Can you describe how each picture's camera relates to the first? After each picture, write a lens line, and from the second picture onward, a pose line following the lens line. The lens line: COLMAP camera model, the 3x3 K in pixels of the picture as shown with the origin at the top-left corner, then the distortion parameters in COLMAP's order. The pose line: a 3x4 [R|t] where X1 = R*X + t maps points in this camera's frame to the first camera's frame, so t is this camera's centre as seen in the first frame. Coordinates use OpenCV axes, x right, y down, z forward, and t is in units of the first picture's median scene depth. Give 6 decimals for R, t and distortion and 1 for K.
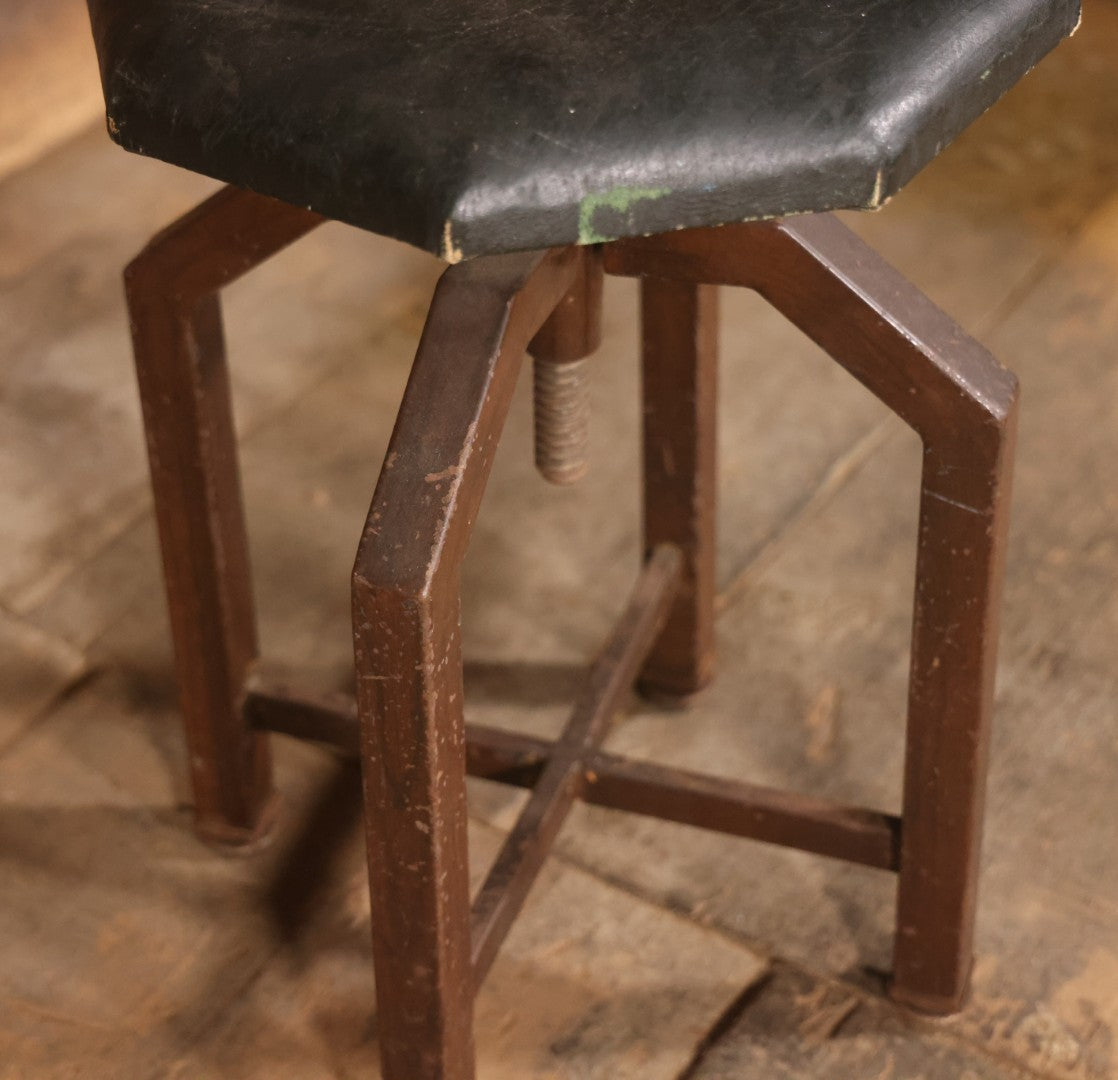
lens RADIAL K [[2682.0, 0, 472.9], [0, 2682.0, 522.3], [0, 0, 1]] dist [0.179675, 0.000000]
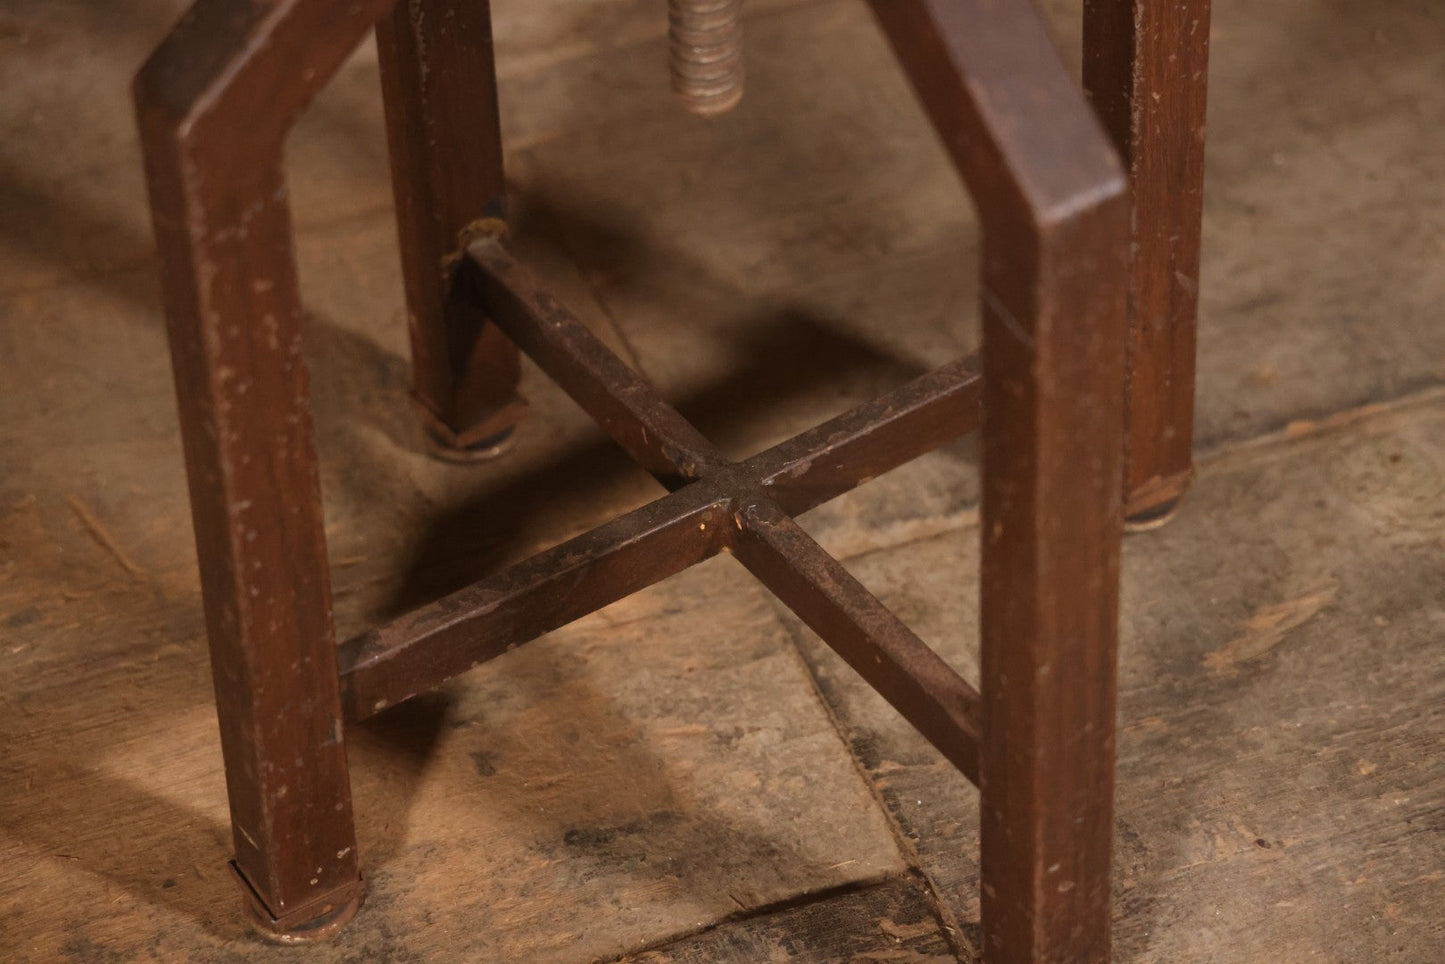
lens RADIAL K [[4209.2, 0, 730.9], [0, 4209.2, 474.7], [0, 0, 1]] dist [0.673618, 0.000000]
pose [[0.818817, 0.391670, -0.419682, 0.519919], [-0.347838, 0.920104, 0.180045, -0.124054], [0.456669, -0.001443, 0.889635, -0.024895]]
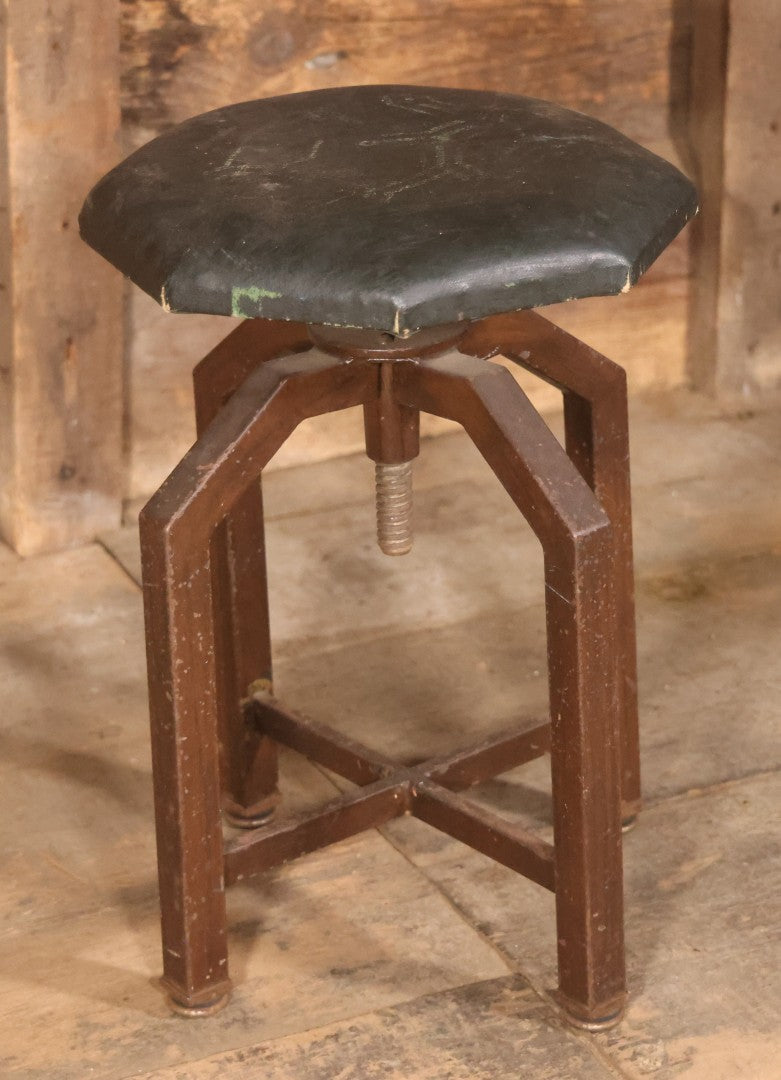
lens RADIAL K [[3520.3, 0, 384.6], [0, 3520.3, 514.1], [0, 0, 1]] dist [0.223135, 0.000000]
pose [[0.864088, 0.207077, -0.458771, 0.848769], [-0.298506, 0.944694, -0.135821, 0.212178], [0.405273, 0.254308, 0.878113, -0.668250]]
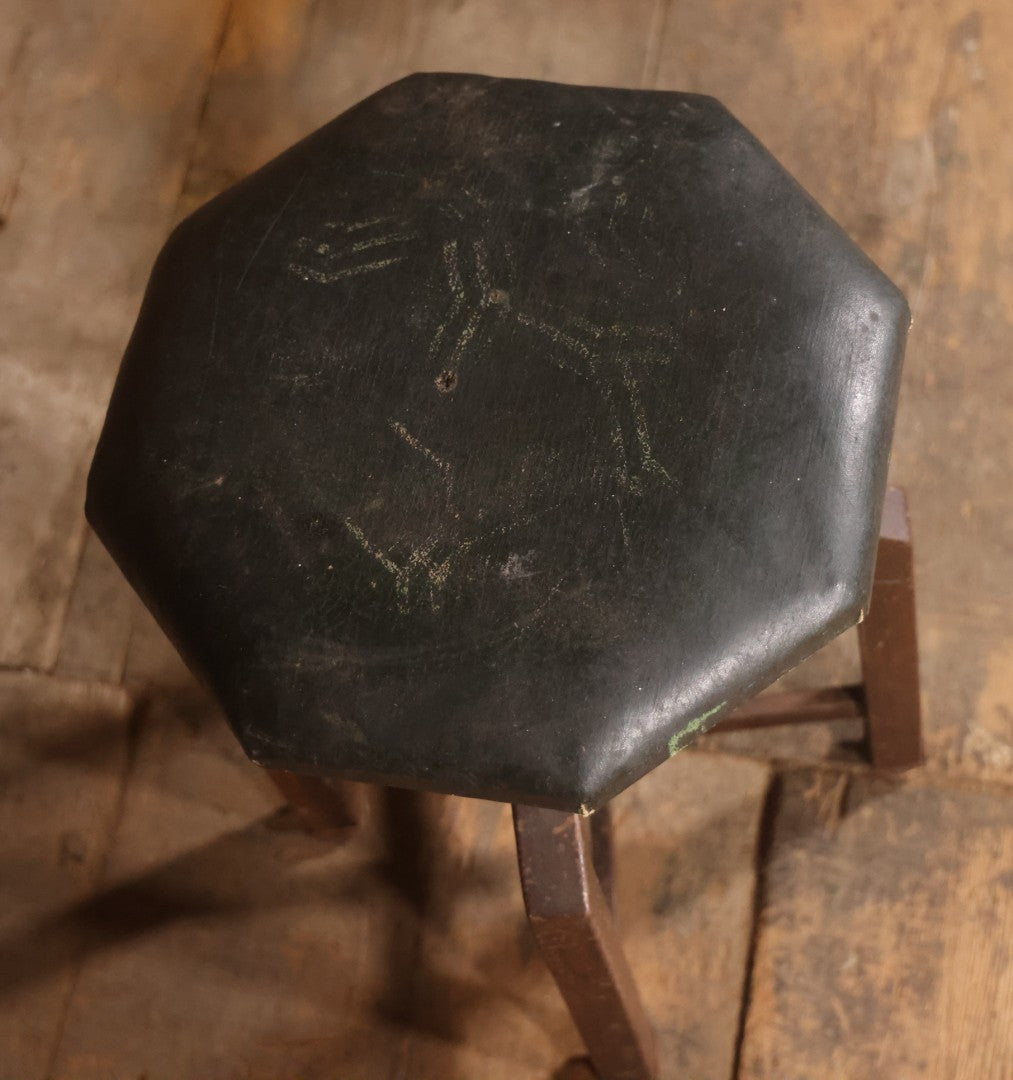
lens RADIAL K [[2467.9, 0, 503.5], [0, 2467.9, 516.9], [0, 0, 1]] dist [0.201273, 0.000000]
pose [[0.907678, -0.409367, 0.092406, -0.071784], [0.331461, 0.834358, 0.440433, -0.526751], [-0.257399, -0.369142, 0.893017, 0.004185]]
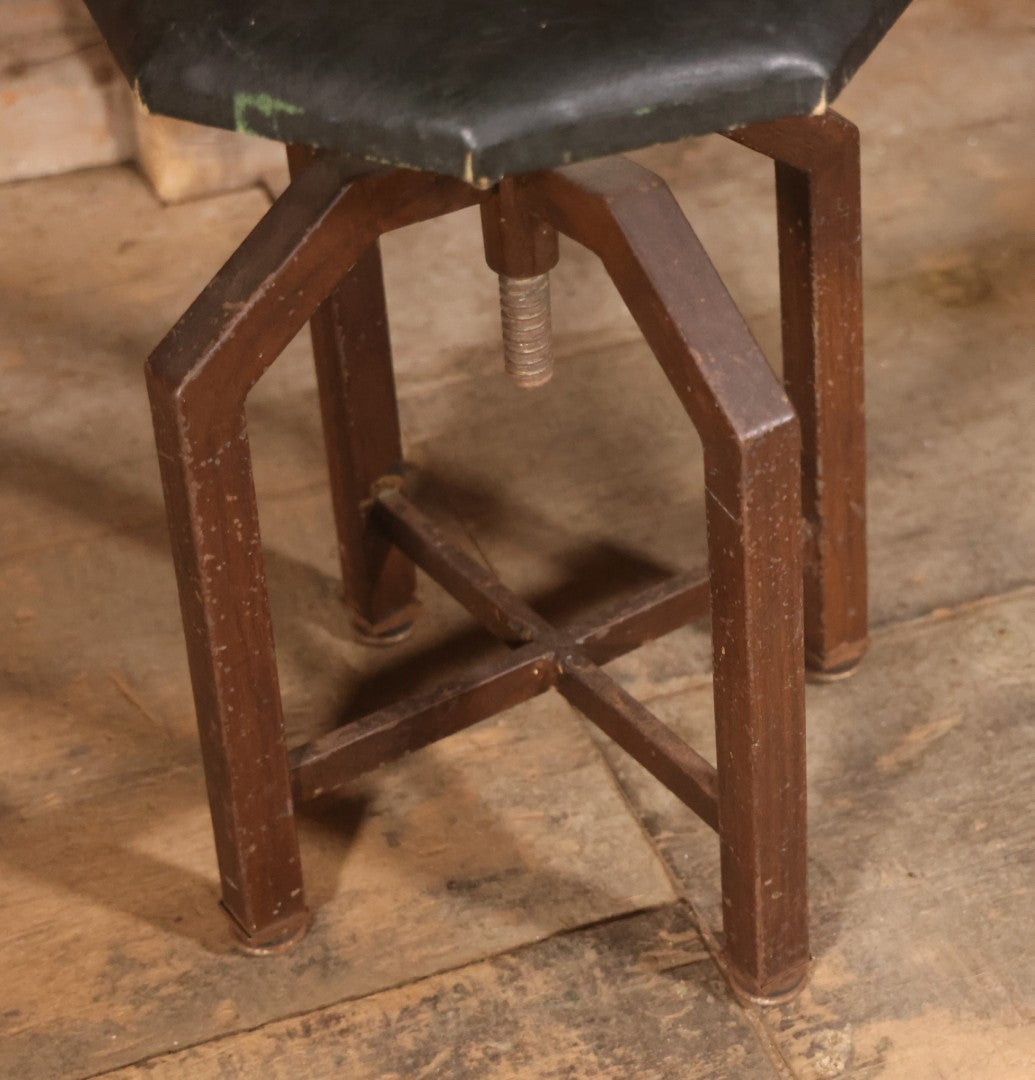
lens RADIAL K [[3116.7, 0, 779.6], [0, 3116.7, 611.6], [0, 0, 1]] dist [0.203541, 0.000000]
pose [[0.846785, 0.354127, -0.396925, 0.615317], [-0.337677, 0.934421, 0.113281, -0.101216], [0.411011, 0.038107, 0.910834, -0.121052]]
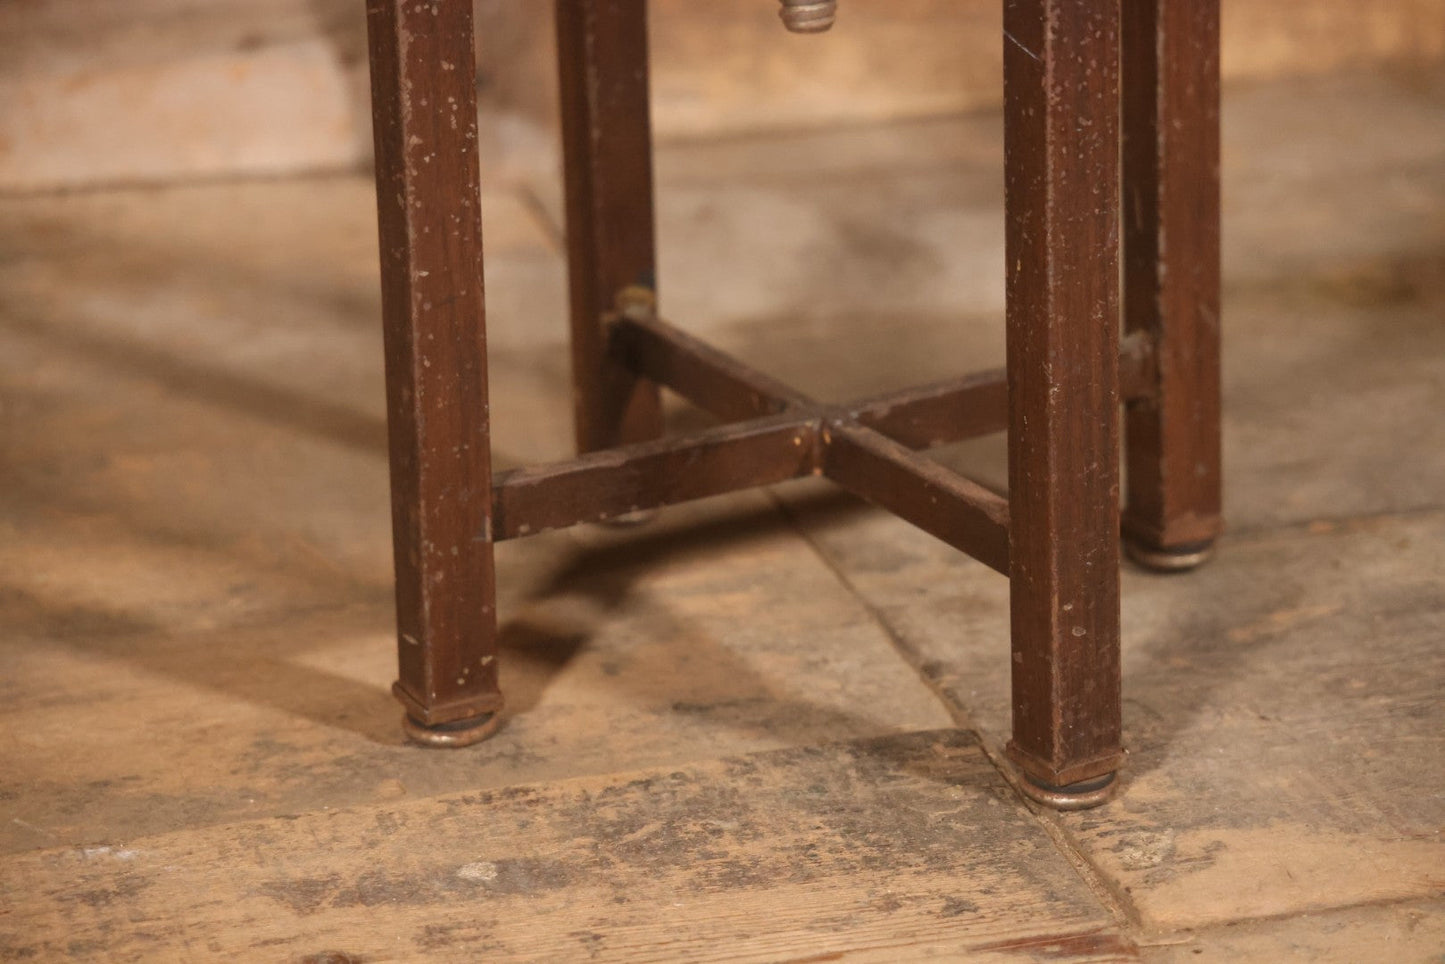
lens RADIAL K [[4209.2, 0, 720.1], [0, 4209.2, 457.6], [0, 0, 1]] dist [0.673618, 0.000000]
pose [[0.773266, 0.234808, -0.589004, 0.840315], [-0.381858, 0.914019, -0.136942, 0.305294], [0.506206, 0.330809, 0.796443, -0.127799]]
